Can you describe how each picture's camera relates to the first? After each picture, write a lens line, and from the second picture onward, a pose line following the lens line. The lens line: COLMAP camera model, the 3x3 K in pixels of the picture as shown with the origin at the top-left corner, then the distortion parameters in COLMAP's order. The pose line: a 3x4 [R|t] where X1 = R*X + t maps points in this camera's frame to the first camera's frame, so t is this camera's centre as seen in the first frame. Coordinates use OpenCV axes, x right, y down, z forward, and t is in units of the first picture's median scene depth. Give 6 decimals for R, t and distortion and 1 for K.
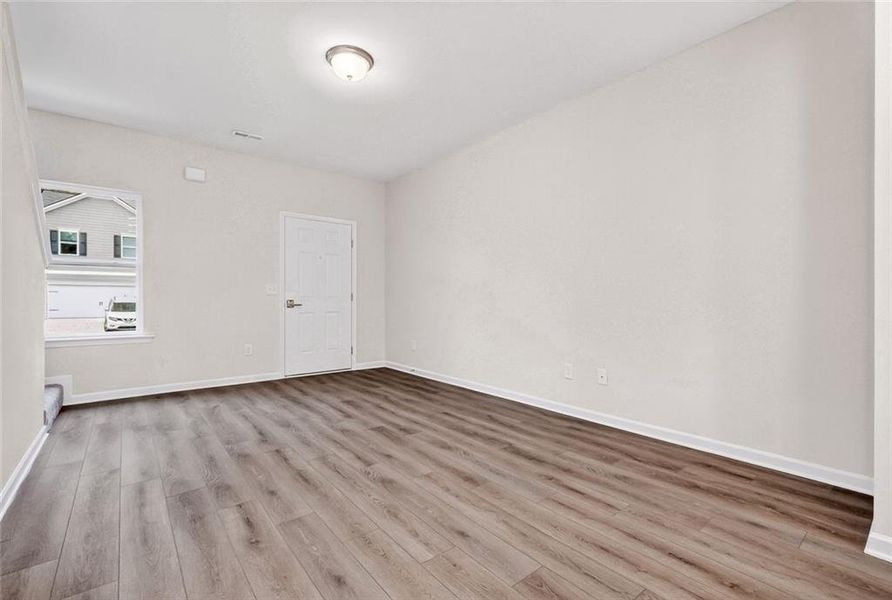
lens RADIAL K [[393.4, 0, 446.0], [0, 393.4, 300.0], [0, 0, 1]] dist [-0.009129, -0.000558]
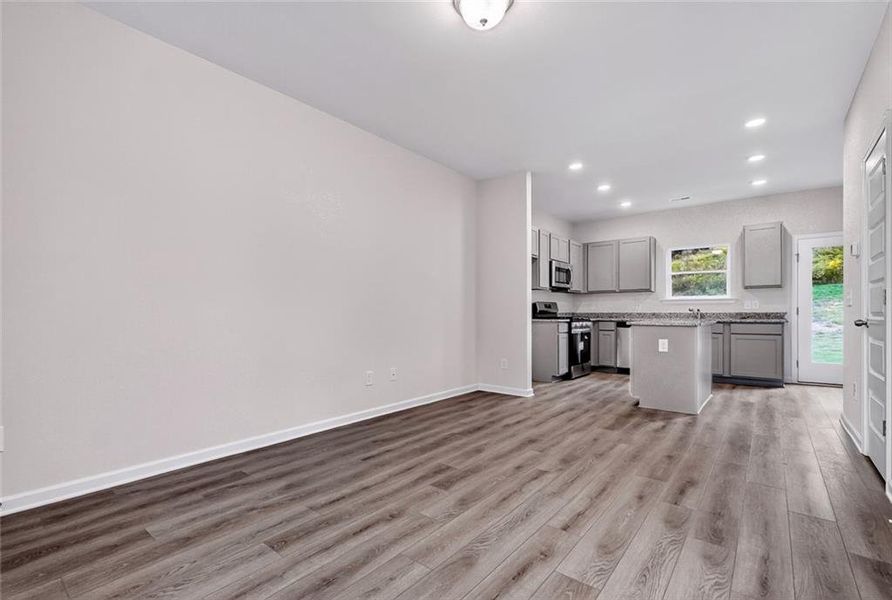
lens RADIAL K [[400.2, 0, 442.3], [0, 400.2, 307.5], [0, 0, 1]] dist [-0.002928, -0.000172]
pose [[-0.193299, 0.010902, 0.981079, -1.042852], [0.003838, 0.999939, -0.010355, -0.004317], [-0.981132, 0.001764, -0.193329, 1.291068]]
